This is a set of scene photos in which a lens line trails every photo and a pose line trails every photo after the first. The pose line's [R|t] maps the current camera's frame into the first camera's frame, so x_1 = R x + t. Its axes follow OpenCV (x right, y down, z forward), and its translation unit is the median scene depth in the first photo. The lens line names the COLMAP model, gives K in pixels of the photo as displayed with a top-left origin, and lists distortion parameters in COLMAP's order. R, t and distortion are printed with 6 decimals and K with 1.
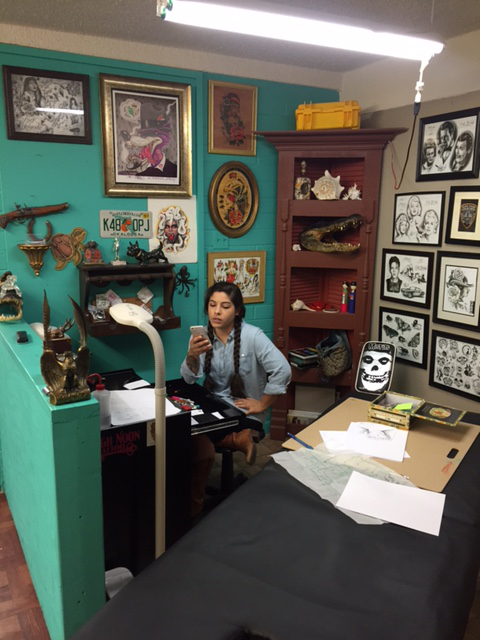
lens RADIAL K [[549.5, 0, 240.1], [0, 549.5, 321.2], [0, 0, 1]] dist [0.042808, -0.022088]
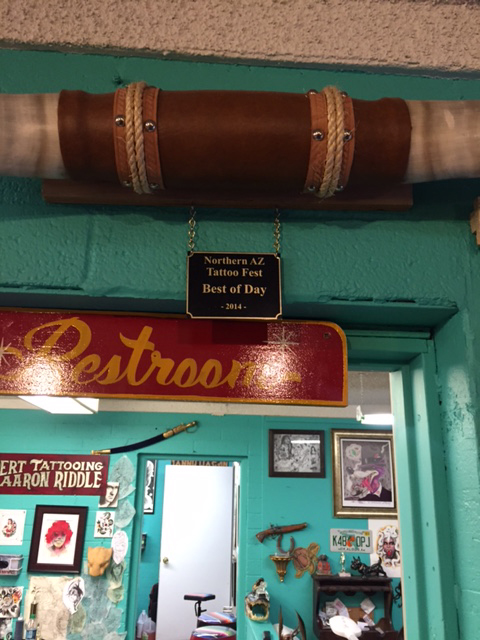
lens RADIAL K [[549.5, 0, 241.5], [0, 549.5, 320.7], [0, 0, 1]] dist [0.042808, -0.022088]
pose [[0.906194, -0.114776, -0.406988, 0.141281], [-0.094549, 0.883096, -0.459567, -0.016019], [0.412157, 0.454938, 0.789404, -0.332203]]
